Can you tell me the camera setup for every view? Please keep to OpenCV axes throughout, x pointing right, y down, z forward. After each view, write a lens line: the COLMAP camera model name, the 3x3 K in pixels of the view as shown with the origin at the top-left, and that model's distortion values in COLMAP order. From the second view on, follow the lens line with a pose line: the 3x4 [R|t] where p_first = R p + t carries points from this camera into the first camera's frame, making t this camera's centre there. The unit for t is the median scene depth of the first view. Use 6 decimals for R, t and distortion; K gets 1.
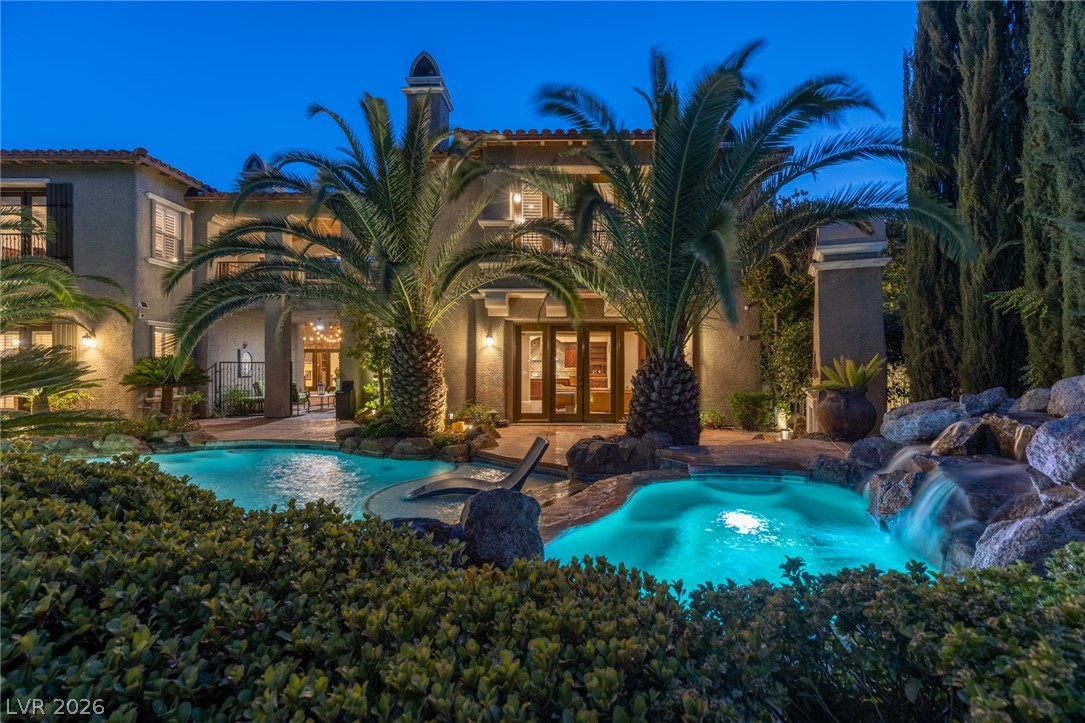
lens RADIAL K [[486.2, 0, 542.5], [0, 486.2, 361.5], [0, 0, 1]] dist [0.012885, -0.000083]
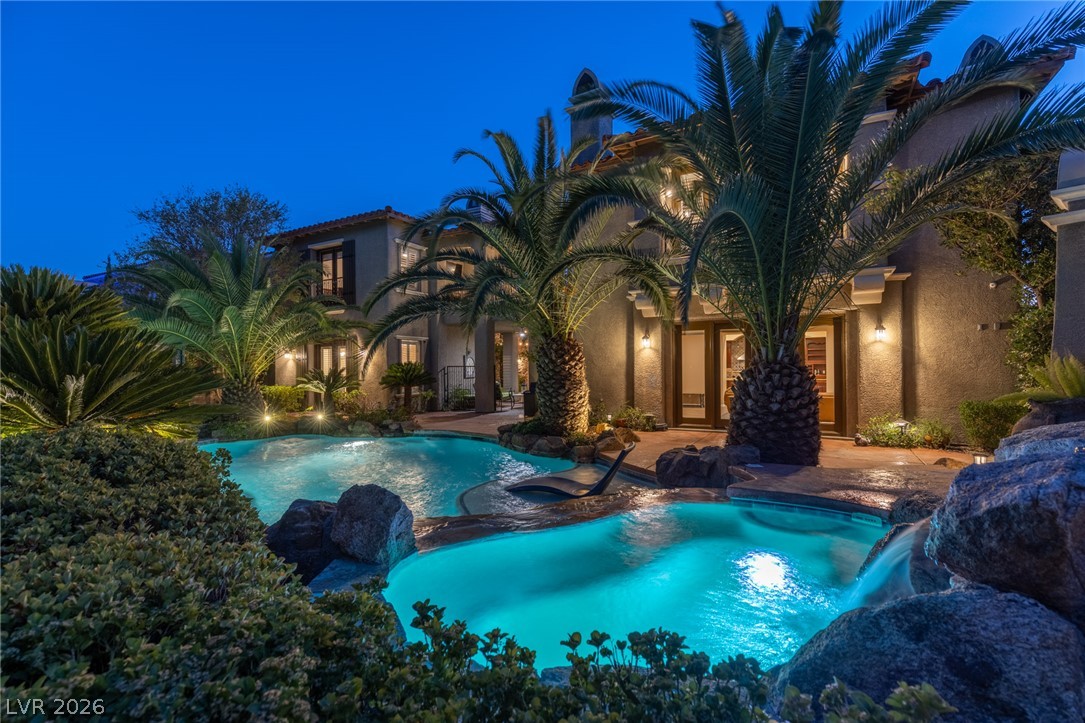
lens RADIAL K [[486.2, 0, 542.5], [0, 486.2, 361.5], [0, 0, 1]] dist [0.012885, -0.000083]
pose [[0.880736, -0.014810, -0.473375, 0.209169], [0.014621, 0.999885, -0.004079, -0.003653], [0.473381, -0.003329, 0.880851, 0.043822]]
